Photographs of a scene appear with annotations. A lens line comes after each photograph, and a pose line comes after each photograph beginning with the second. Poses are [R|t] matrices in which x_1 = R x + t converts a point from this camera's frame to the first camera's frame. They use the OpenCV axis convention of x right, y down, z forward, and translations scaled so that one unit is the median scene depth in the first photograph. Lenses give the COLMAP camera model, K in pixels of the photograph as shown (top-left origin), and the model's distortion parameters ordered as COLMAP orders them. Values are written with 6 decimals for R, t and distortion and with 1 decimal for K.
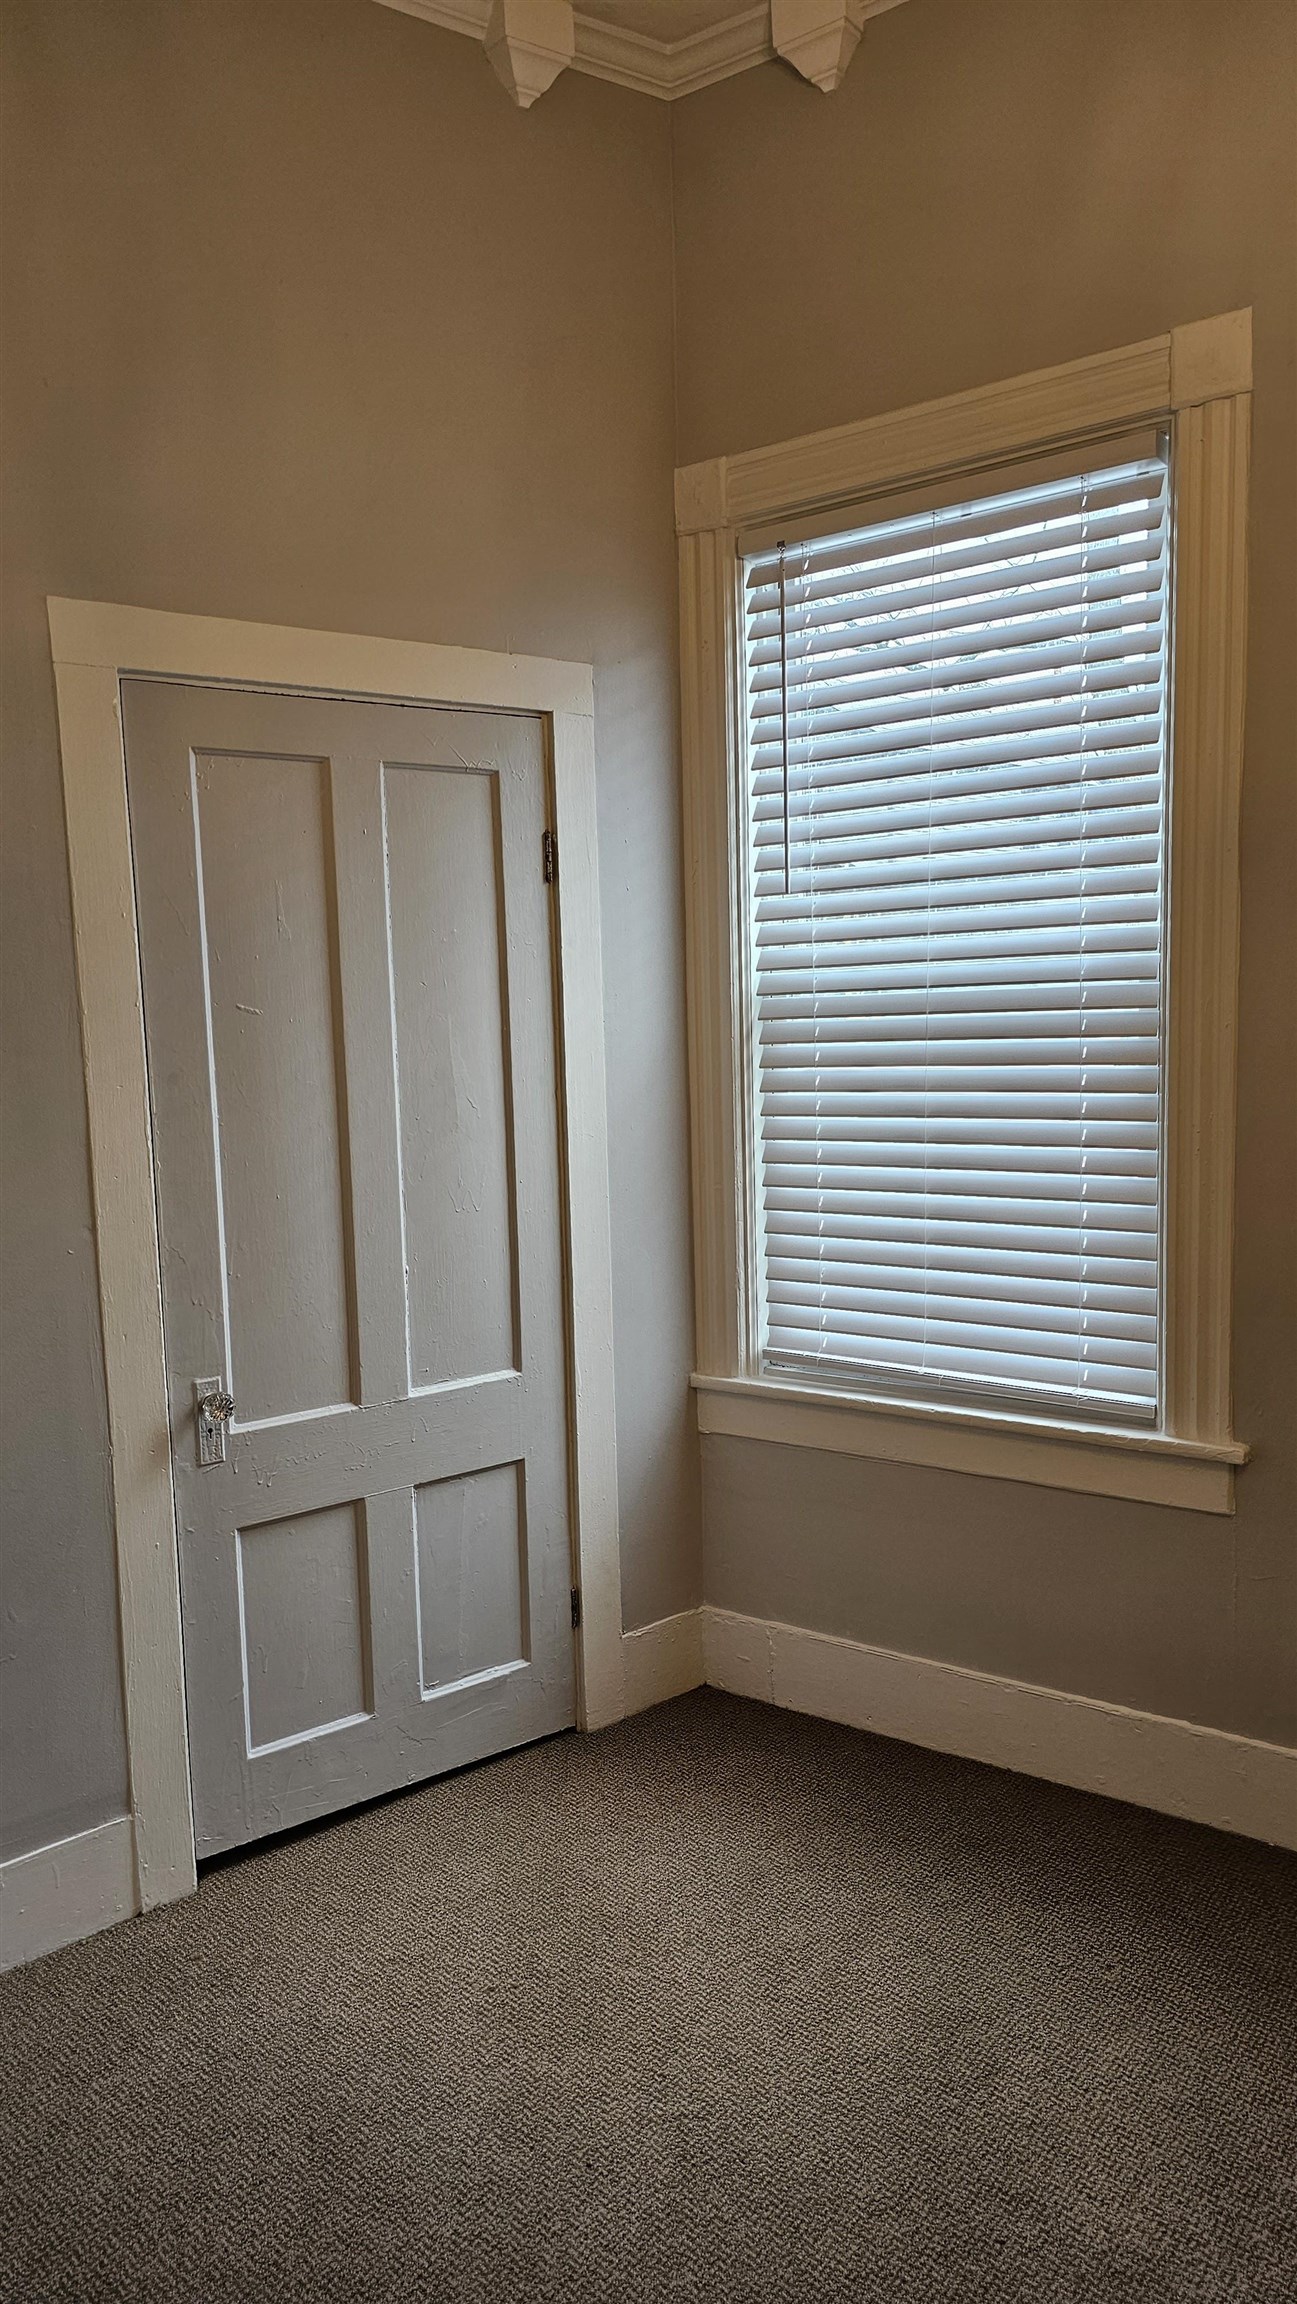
lens RADIAL K [[1558.3, 0, 649.7], [0, 1558.3, 1168.2], [0, 0, 1]] dist [0.038052, -0.002202]
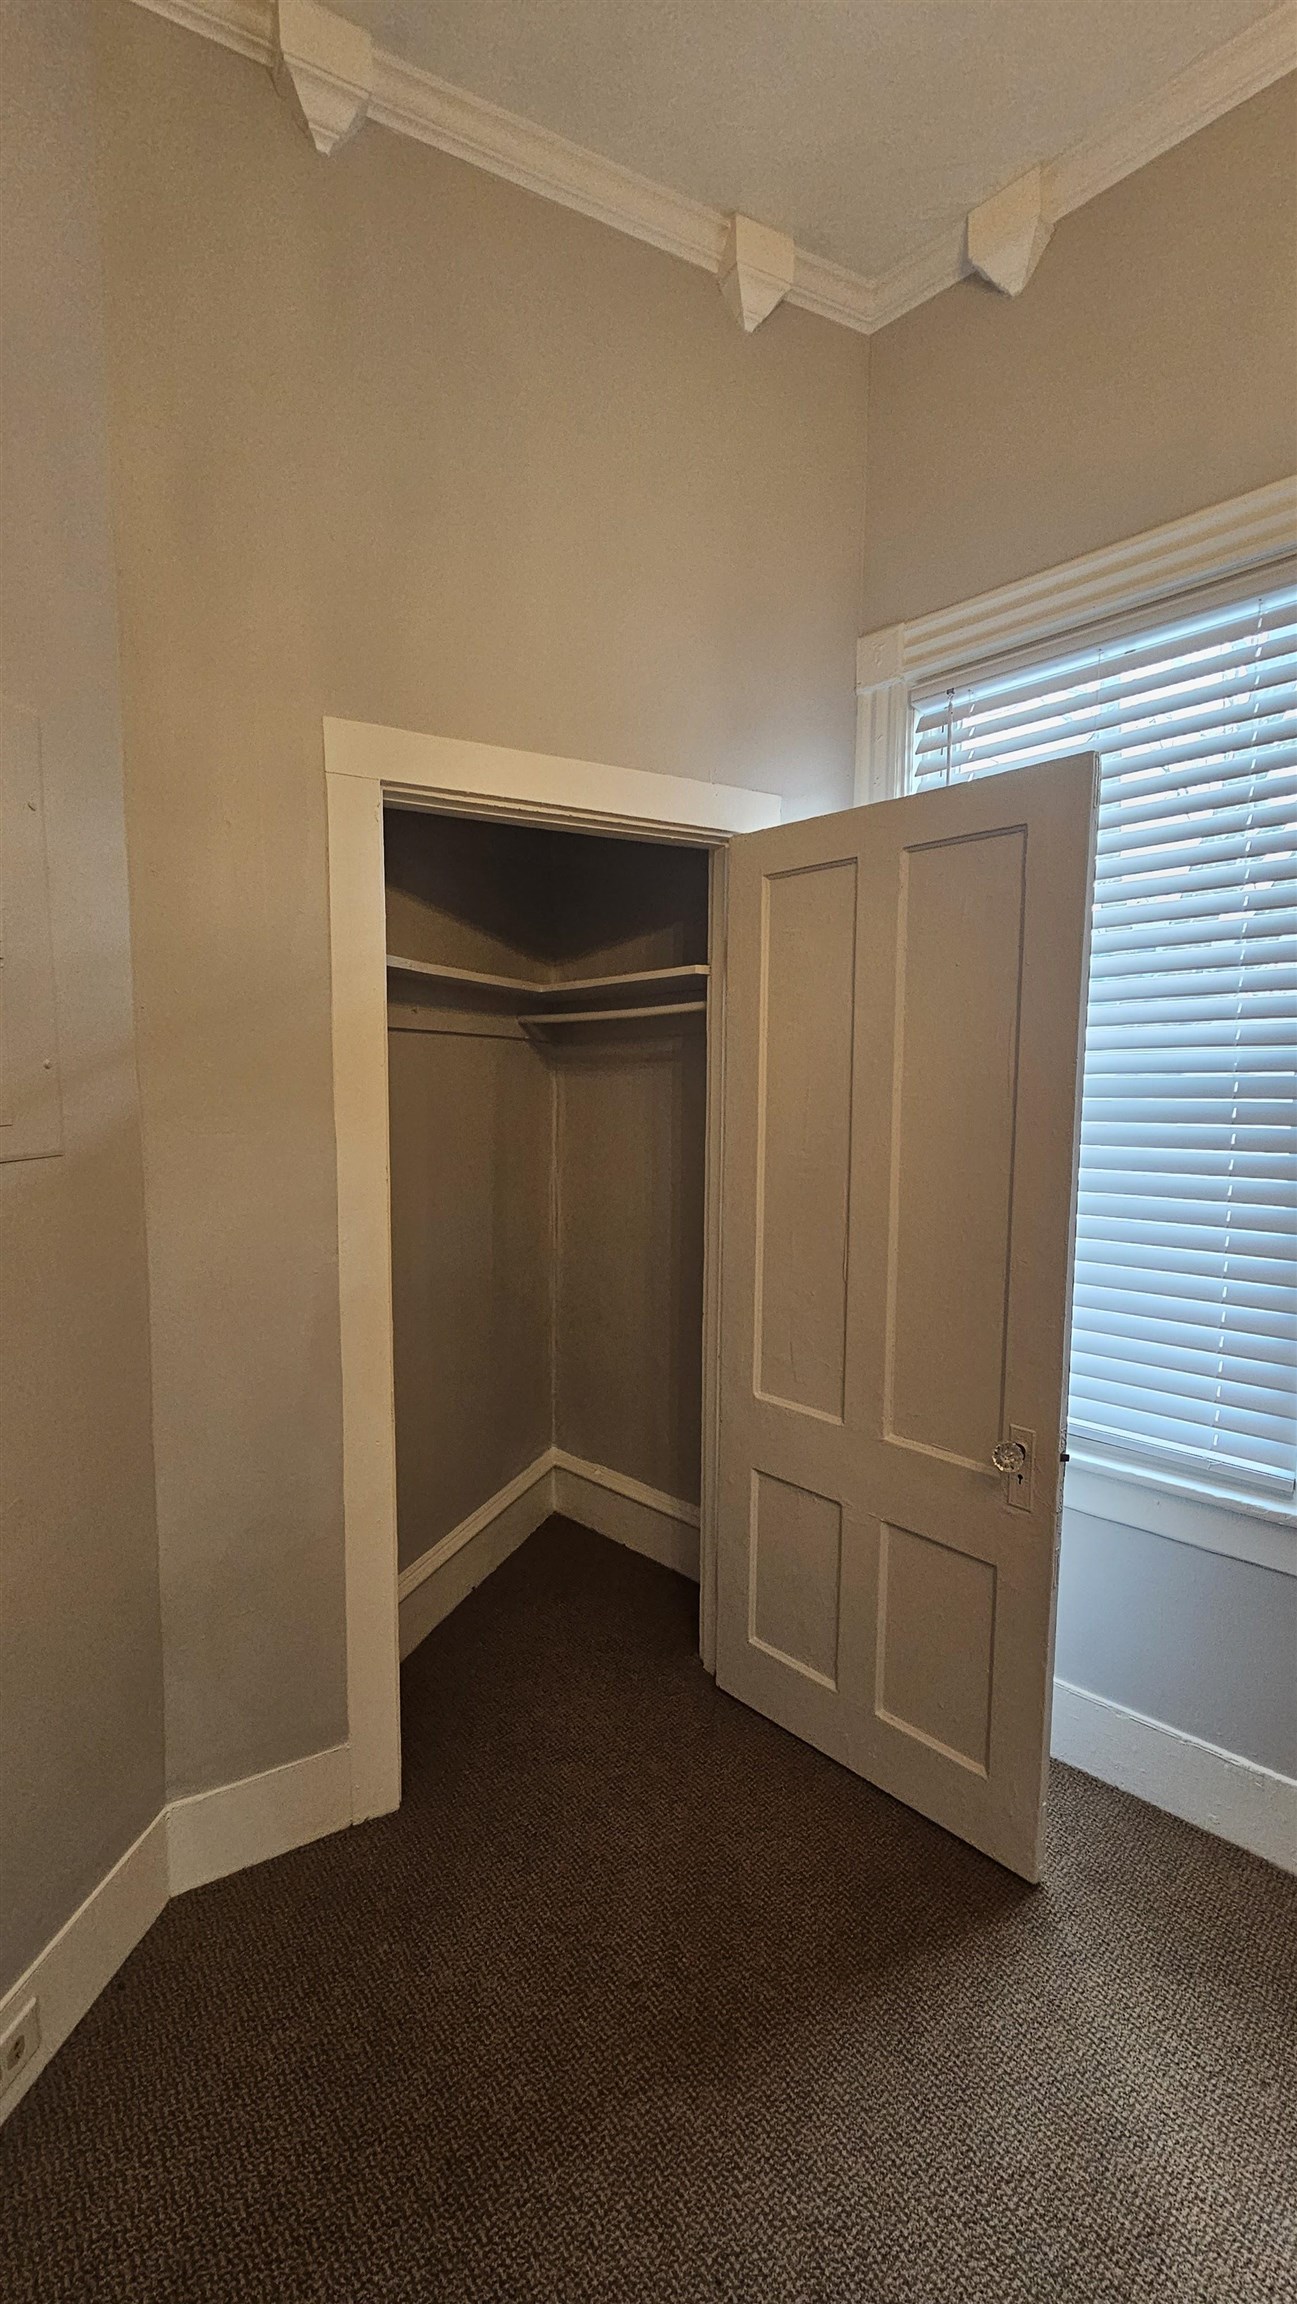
lens RADIAL K [[934.7, 0, 632.7], [0, 934.7, 1165.2], [0, 0, 1]] dist [0.000559, -0.001623]
pose [[0.986550, 0.048085, -0.156227, -0.025000], [-0.051520, 0.998509, -0.018013, -0.023727], [0.155128, 0.025820, 0.987557, 0.306102]]
